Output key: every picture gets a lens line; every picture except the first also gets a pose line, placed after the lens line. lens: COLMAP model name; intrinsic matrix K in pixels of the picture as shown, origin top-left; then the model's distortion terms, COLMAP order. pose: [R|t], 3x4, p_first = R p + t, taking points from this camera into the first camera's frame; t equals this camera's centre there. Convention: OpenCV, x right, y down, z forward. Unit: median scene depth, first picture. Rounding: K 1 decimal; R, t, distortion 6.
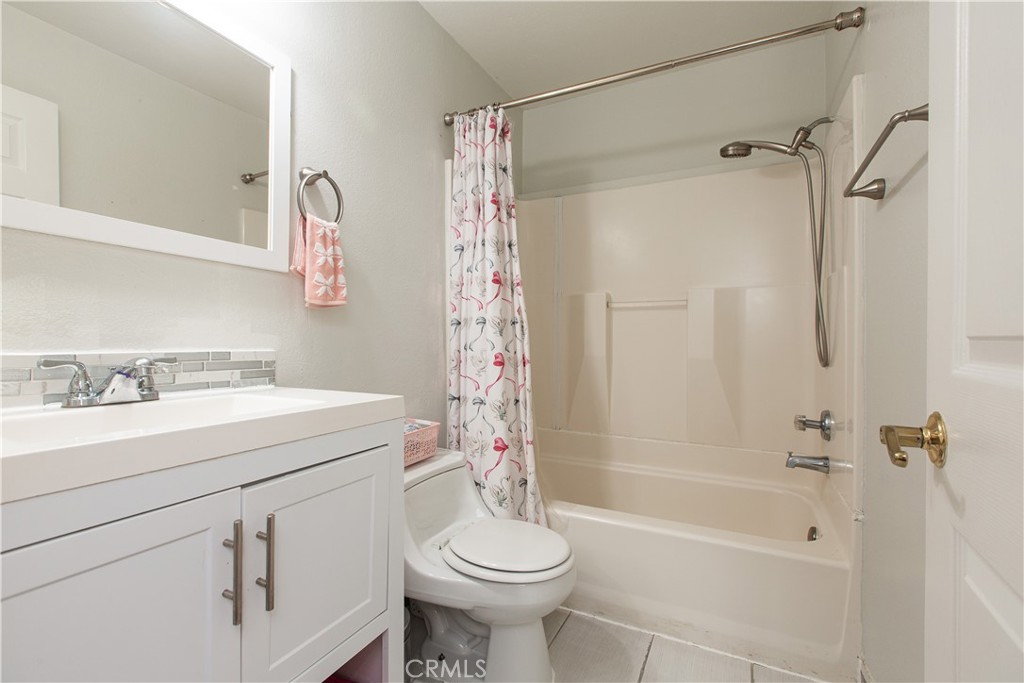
lens RADIAL K [[449.6, 0, 515.9], [0, 449.6, 339.8], [0, 0, 1]] dist [0.002246, -0.001184]
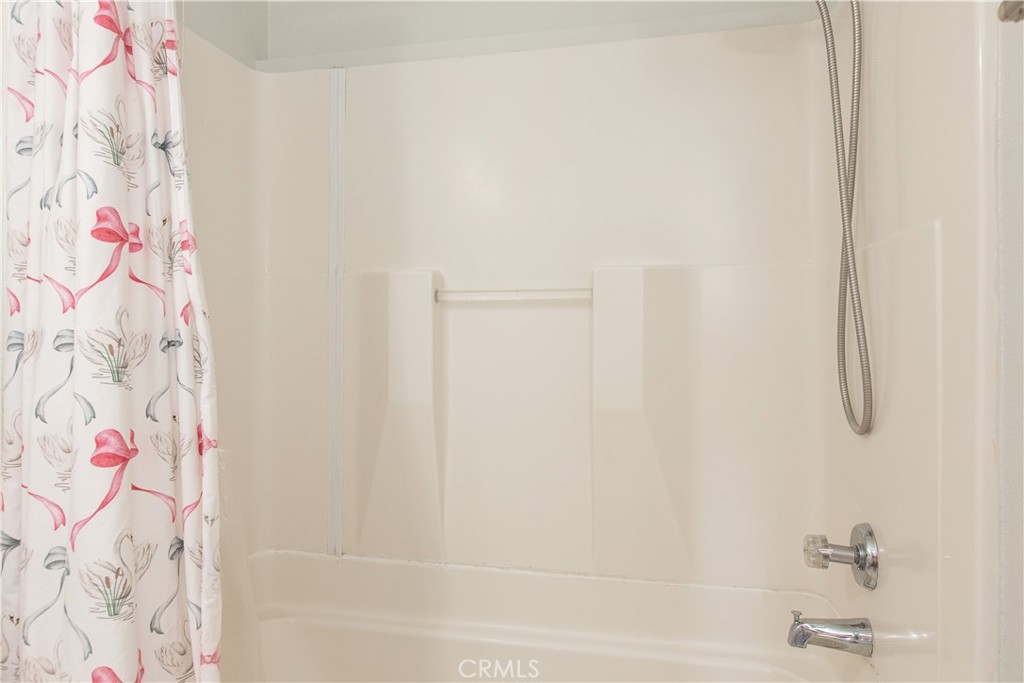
lens RADIAL K [[703.2, 0, 509.9], [0, 703.2, 341.7], [0, 0, 1]] dist [0.026840, 0.001351]
pose [[0.969283, -0.005359, 0.245888, 0.128512], [0.005627, 0.999984, -0.000387, -0.038190], [-0.245882, 0.001758, 0.969298, 0.338845]]
